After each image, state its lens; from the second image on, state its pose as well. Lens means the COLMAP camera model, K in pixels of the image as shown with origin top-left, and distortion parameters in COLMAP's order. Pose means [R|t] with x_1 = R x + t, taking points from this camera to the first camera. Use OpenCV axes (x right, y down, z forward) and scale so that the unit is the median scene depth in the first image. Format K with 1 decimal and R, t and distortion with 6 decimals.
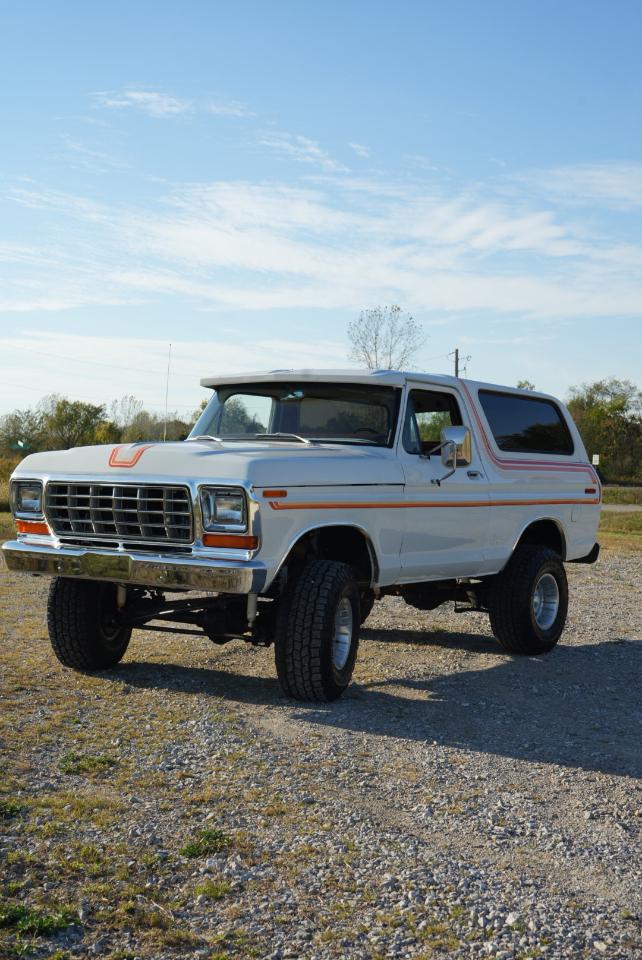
lens RADIAL K [[1277.5, 0, 355.5], [0, 1277.5, 549.4], [0, 0, 1]] dist [0.008425, -0.023827]
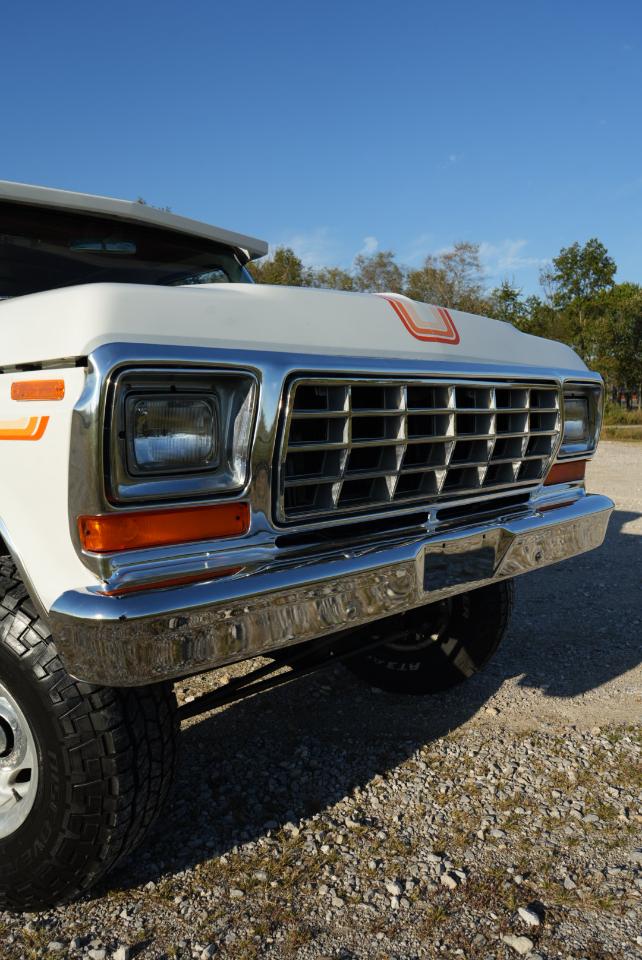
lens RADIAL K [[755.5, 0, 321.0], [0, 755.5, 480.0], [0, 0, 1]] dist [-0.009337, 0.000029]
pose [[0.148590, -0.111302, 0.982615, -0.430822], [0.079099, 0.991800, 0.100382, -0.043848], [-0.985730, 0.062808, 0.156175, 0.942927]]
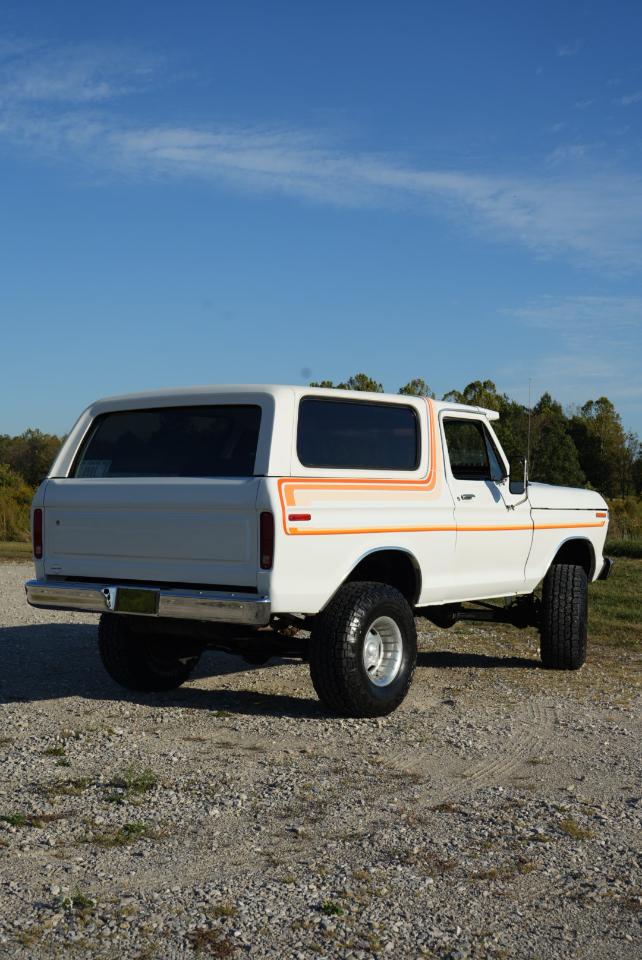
lens RADIAL K [[1288.3, 0, 321.0], [0, 1288.3, 480.0], [0, 0, 1]] dist [0.016973, 0.004698]
pose [[-0.999032, -0.031692, 0.030496, -0.013121], [-0.030370, 0.998619, 0.042878, -0.136603], [-0.031813, 0.041911, -0.998615, 2.369135]]
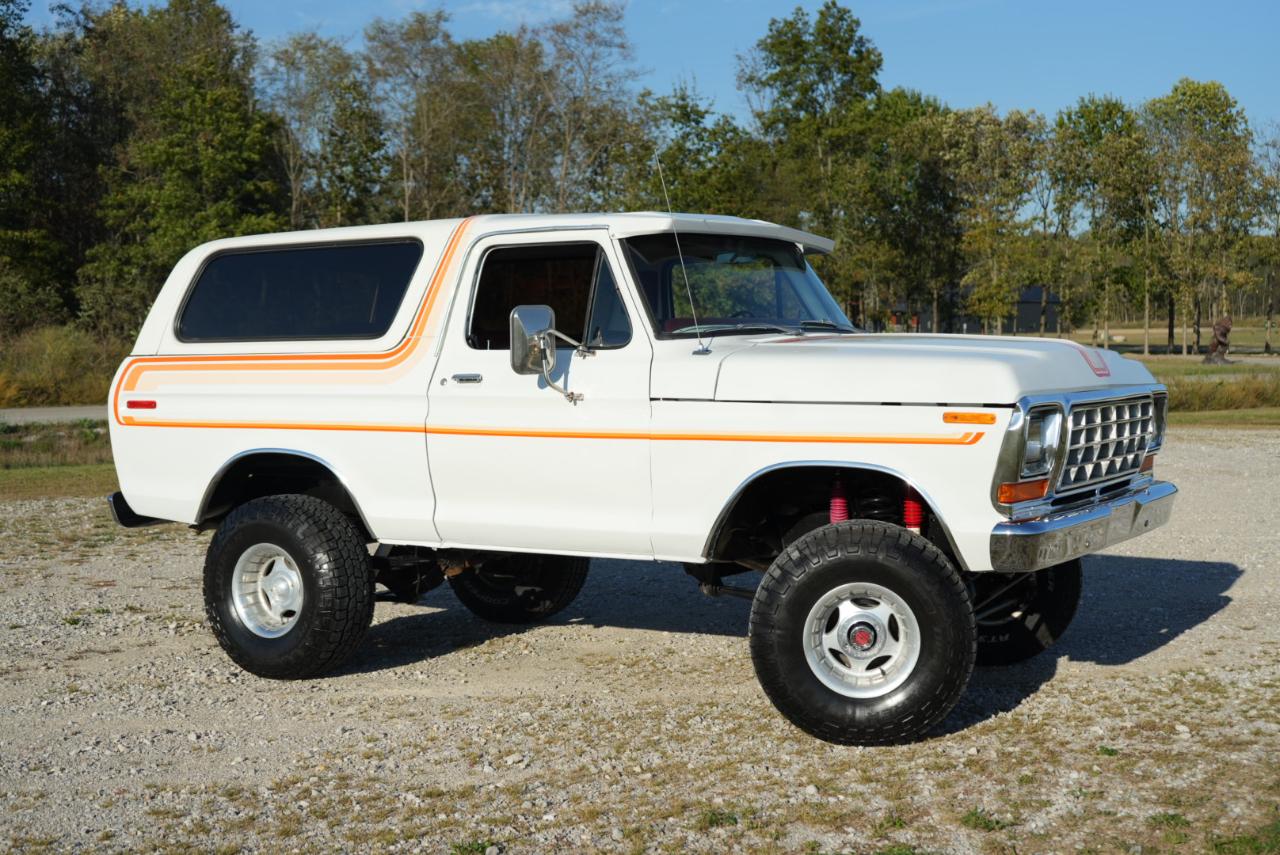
lens RADIAL K [[1703.3, 0, 642.4], [0, 1703.3, 445.2], [0, 0, 1]] dist [0.008425, -0.023827]
pose [[-0.087920, -0.080734, 0.992851, -1.003230], [0.062950, 0.994268, 0.086423, -0.114863], [-0.994137, 0.070098, -0.082334, 1.242818]]
